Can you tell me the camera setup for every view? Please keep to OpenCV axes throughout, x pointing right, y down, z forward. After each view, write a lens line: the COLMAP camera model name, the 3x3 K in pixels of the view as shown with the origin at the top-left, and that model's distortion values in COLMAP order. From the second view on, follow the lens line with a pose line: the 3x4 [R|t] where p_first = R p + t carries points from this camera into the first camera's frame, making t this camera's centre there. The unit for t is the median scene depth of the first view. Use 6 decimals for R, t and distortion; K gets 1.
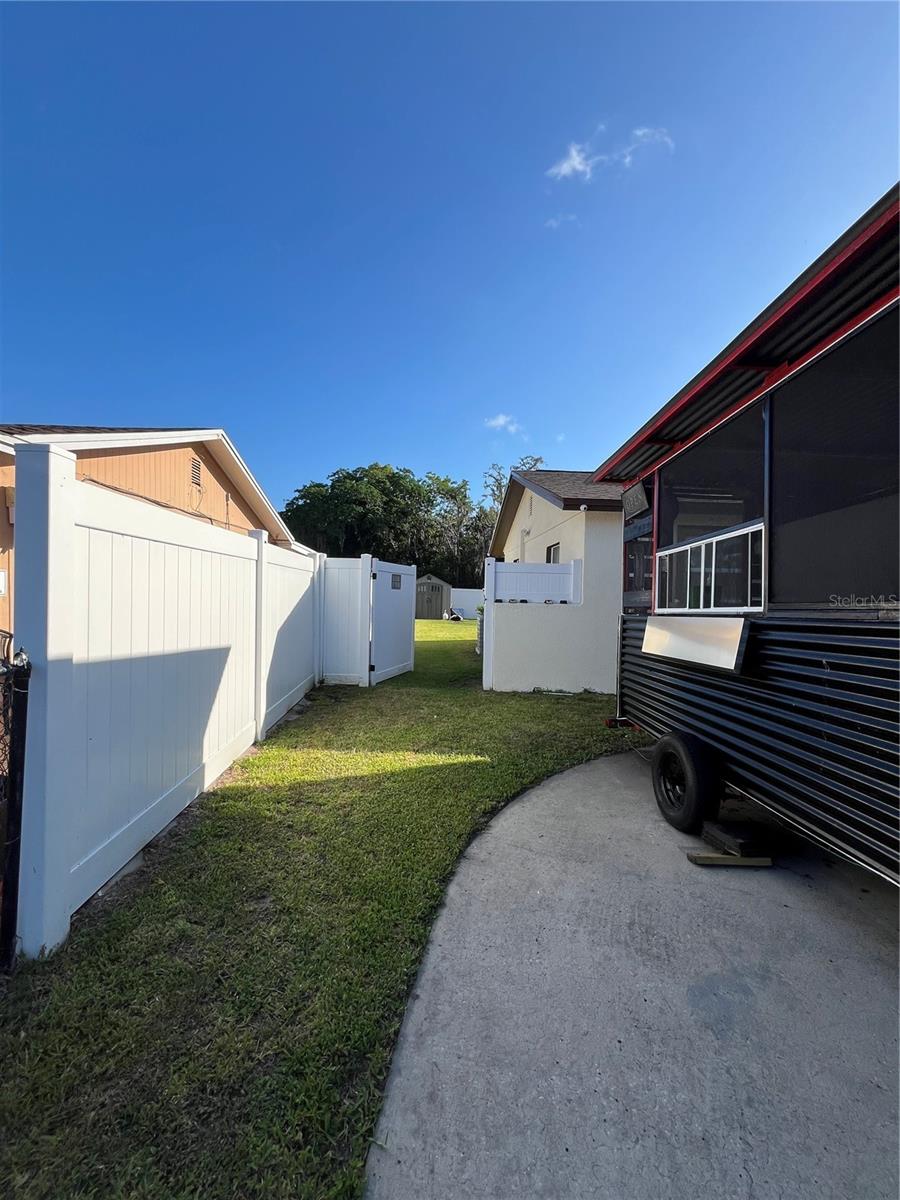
lens RADIAL K [[480.3, 0, 445.3], [0, 480.3, 597.7], [0, 0, 1]] dist [-0.000737, -0.000652]
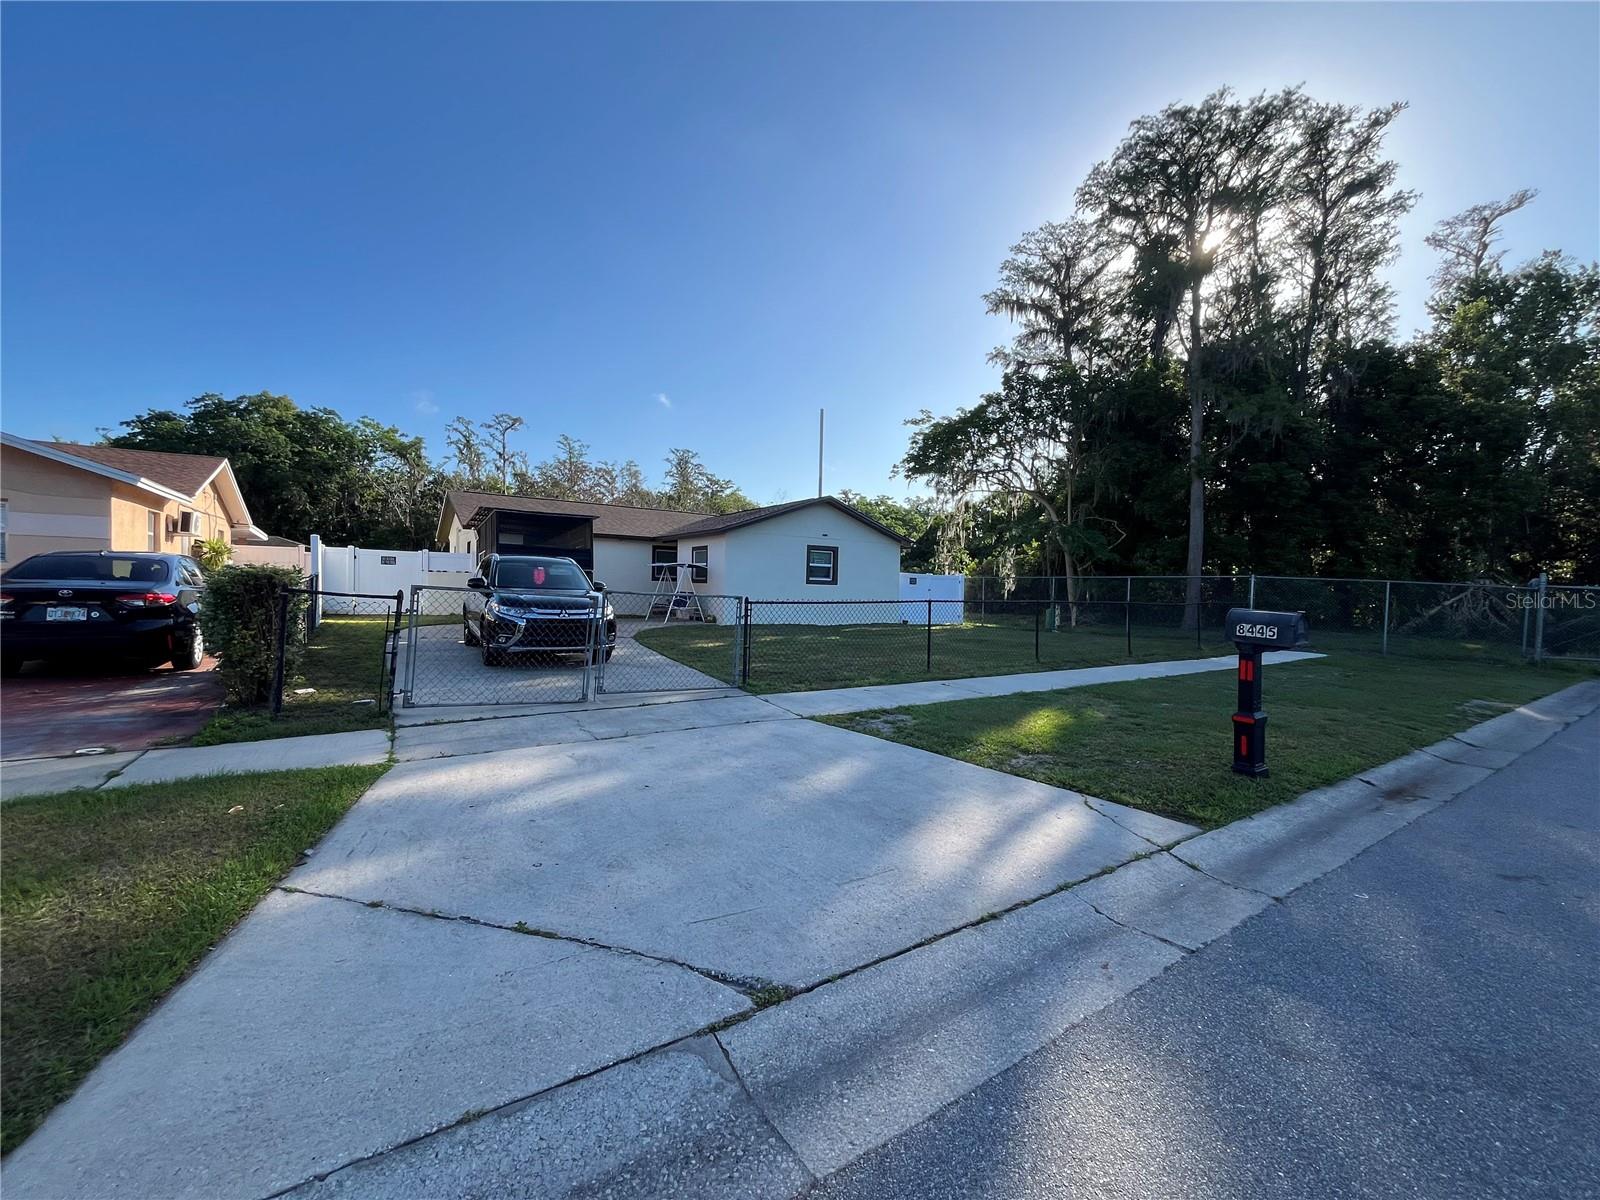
lens RADIAL K [[640.4, 0, 799.3], [0, 640.4, 600.5], [0, 0, 1]] dist [-0.000737, -0.000652]
pose [[0.839791, -0.020906, 0.542507, -0.011792], [0.005849, 0.999549, 0.029463, 0.006331], [-0.542878, -0.021570, 0.839534, -0.256039]]
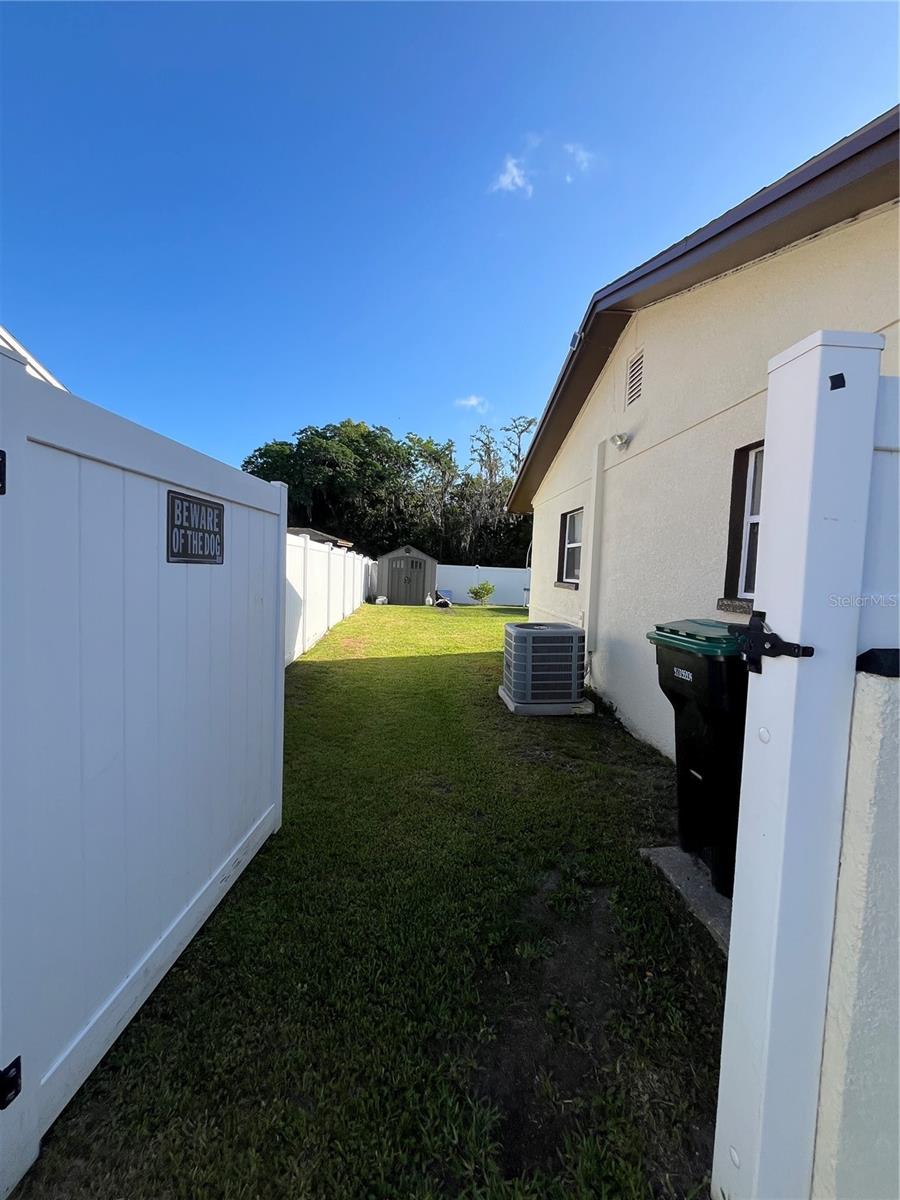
lens RADIAL K [[480.3, 0, 452.8], [0, 480.3, 605.5], [0, 0, 1]] dist [-0.000737, -0.000652]
pose [[0.998350, 0.007659, 0.056916, -0.002076], [-0.011409, 0.997764, 0.065856, -0.001925], [-0.056285, -0.066397, 0.996205, 0.097913]]
